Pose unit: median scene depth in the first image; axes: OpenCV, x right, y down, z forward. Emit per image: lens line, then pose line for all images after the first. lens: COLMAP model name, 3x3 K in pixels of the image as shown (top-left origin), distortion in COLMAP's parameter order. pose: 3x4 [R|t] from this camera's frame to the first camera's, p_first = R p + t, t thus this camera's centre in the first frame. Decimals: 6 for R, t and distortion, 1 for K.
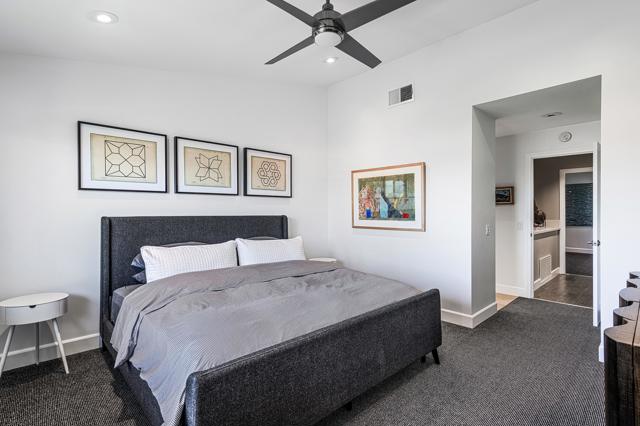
lens RADIAL K [[308.5, 0, 320.0], [0, 308.5, 213.0], [0, 0, 1]] dist [-0.000348, -0.000079]
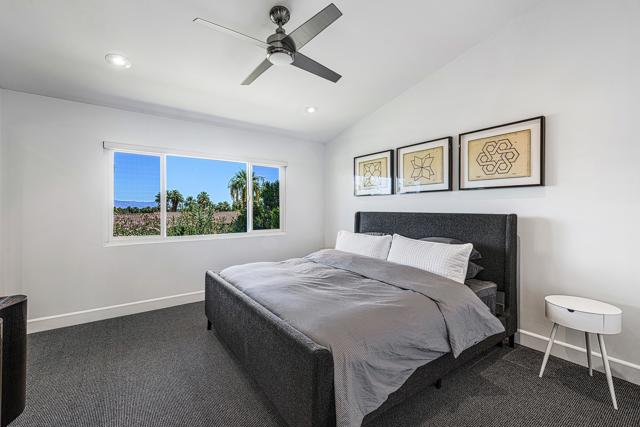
lens RADIAL K [[275.1, 0, 323.8], [0, 275.1, 207.7], [0, 0, 1]] dist [0.012179, -0.000060]
pose [[-0.126893, 0.007753, -0.991886, 0.573079], [0.005836, 0.999958, 0.007070, -0.014491], [0.991899, -0.004891, -0.126933, 0.717365]]
